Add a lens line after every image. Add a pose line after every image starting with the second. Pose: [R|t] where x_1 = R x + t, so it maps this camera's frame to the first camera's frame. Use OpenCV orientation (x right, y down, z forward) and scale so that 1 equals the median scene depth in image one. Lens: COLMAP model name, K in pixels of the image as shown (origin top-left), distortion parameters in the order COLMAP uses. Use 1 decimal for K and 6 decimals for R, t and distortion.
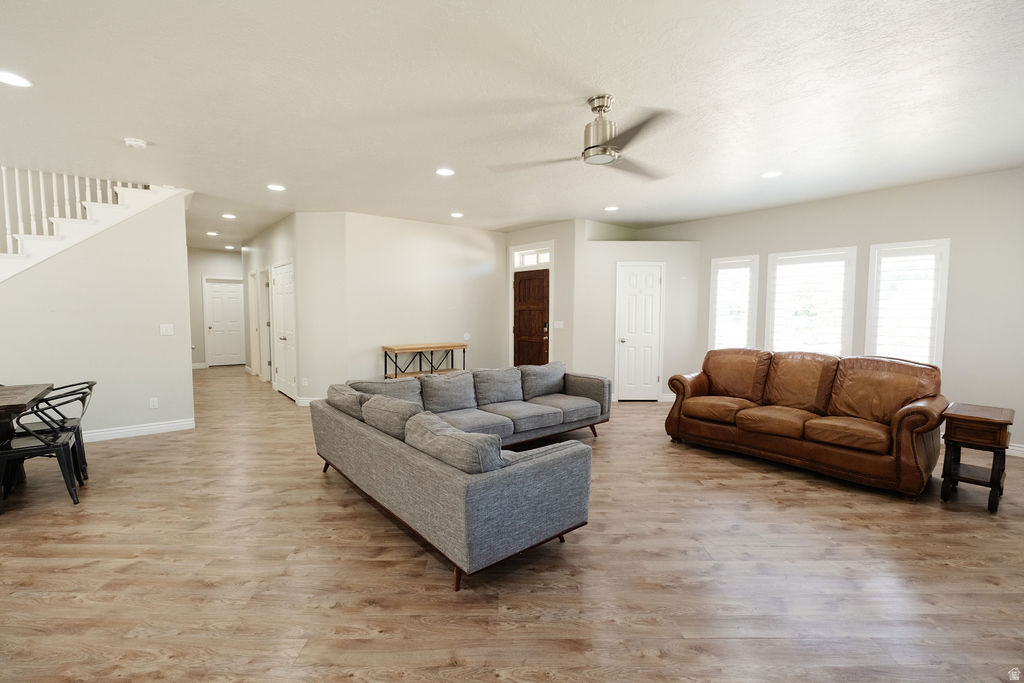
lens RADIAL K [[470.8, 0, 519.4], [0, 470.8, 341.4], [0, 0, 1]] dist [0.001142, -0.004739]
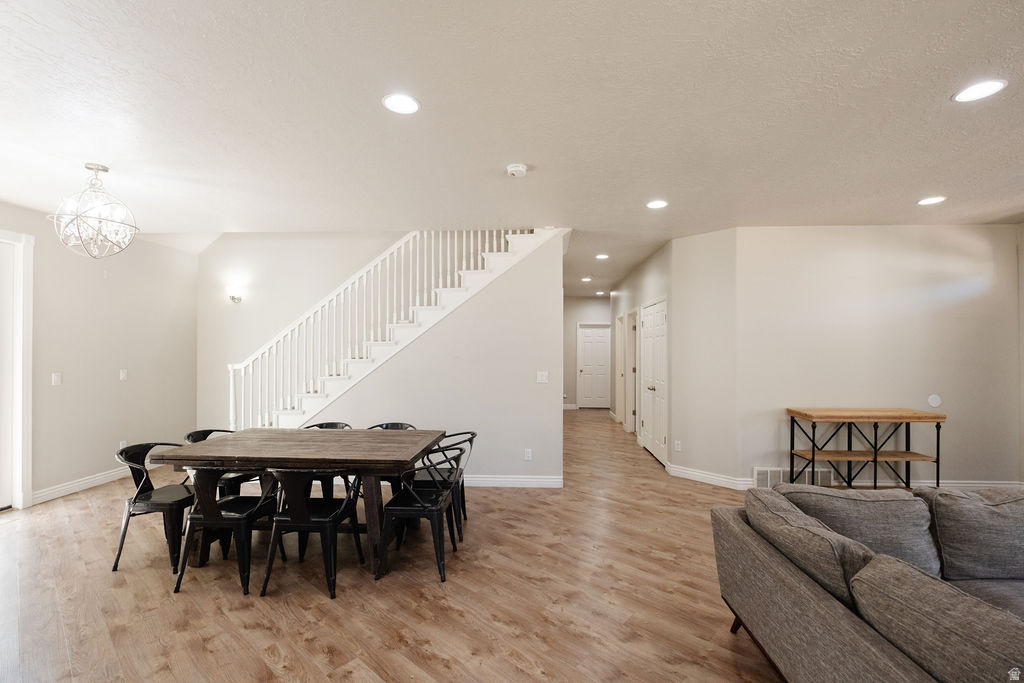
lens RADIAL K [[470.8, 0, 528.6], [0, 470.8, 349.0], [0, 0, 1]] dist [0.001142, -0.004739]
pose [[0.769207, -0.004177, -0.638986, -0.149668], [-0.042859, 0.997390, -0.058113, -0.022681], [0.637561, 0.072087, 0.767020, 0.227537]]
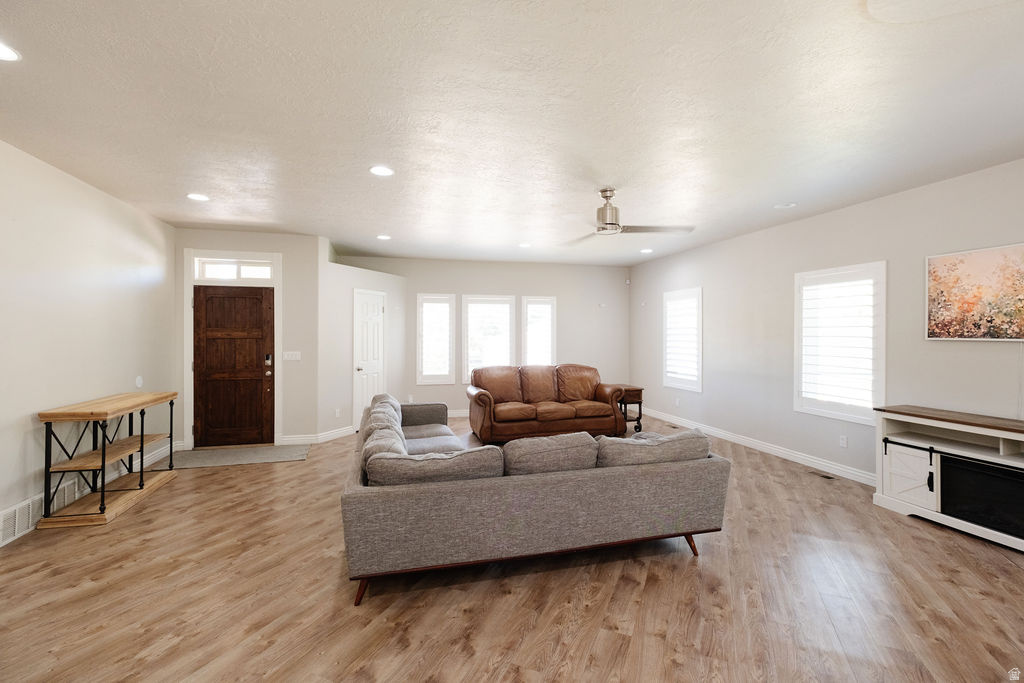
lens RADIAL K [[470.8, 0, 508.8], [0, 470.8, 327.7], [0, 0, 1]] dist [0.001142, -0.004739]
pose [[0.376668, 0.011275, 0.926280, -0.593735], [0.062443, 0.997343, -0.037532, -0.032520], [-0.924241, 0.071977, 0.374963, 0.362950]]
